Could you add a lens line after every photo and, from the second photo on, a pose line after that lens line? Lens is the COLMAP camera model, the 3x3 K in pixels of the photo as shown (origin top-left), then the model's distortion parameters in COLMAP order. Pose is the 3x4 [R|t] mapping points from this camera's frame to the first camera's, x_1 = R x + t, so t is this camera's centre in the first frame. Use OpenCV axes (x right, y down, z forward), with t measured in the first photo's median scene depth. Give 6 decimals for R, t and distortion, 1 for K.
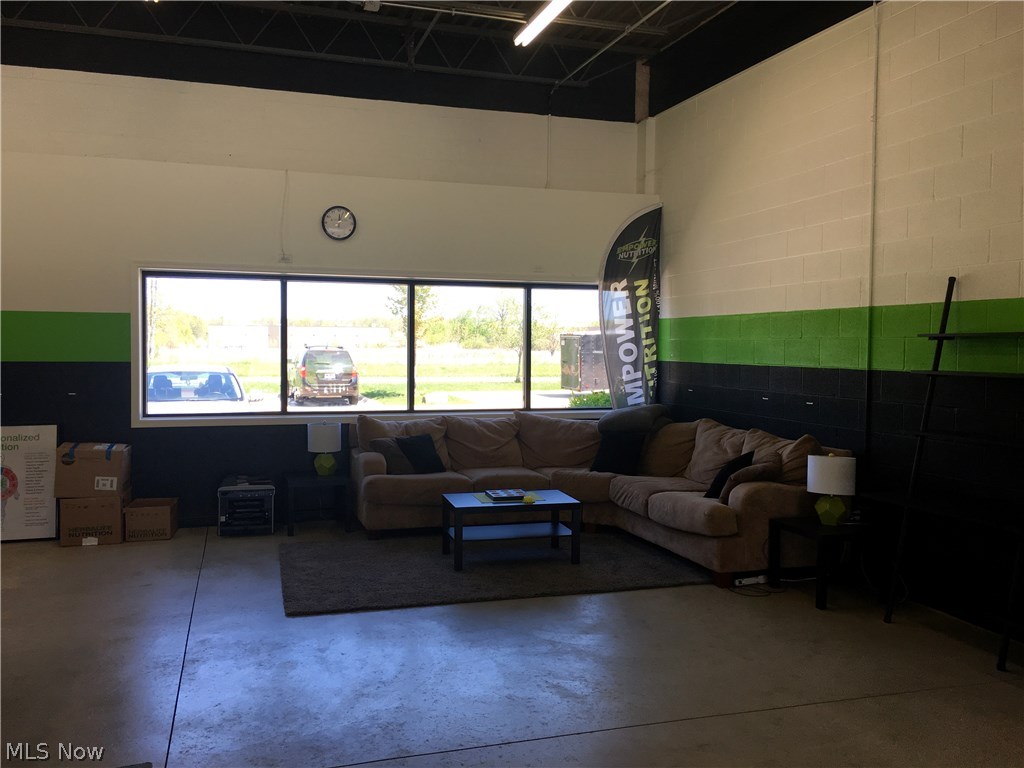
lens RADIAL K [[890.6, 0, 512.8], [0, 890.6, 392.8], [0, 0, 1]] dist [0.089095, -0.055802]
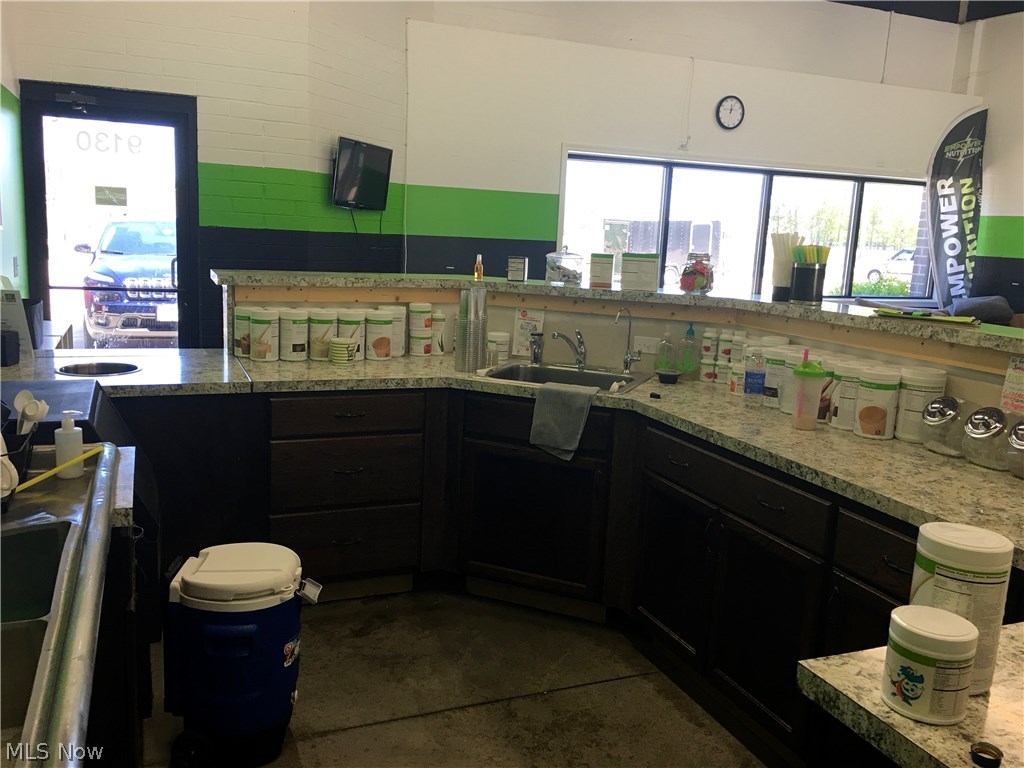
lens RADIAL K [[890.6, 0, 512.9], [0, 890.6, 374.7], [0, 0, 1]] dist [0.089095, -0.055802]
pose [[0.991927, 0.026574, 0.123997, -0.530610], [-0.042597, 0.990806, 0.128413, -0.009969], [-0.119445, -0.132658, 0.983938, -0.043036]]
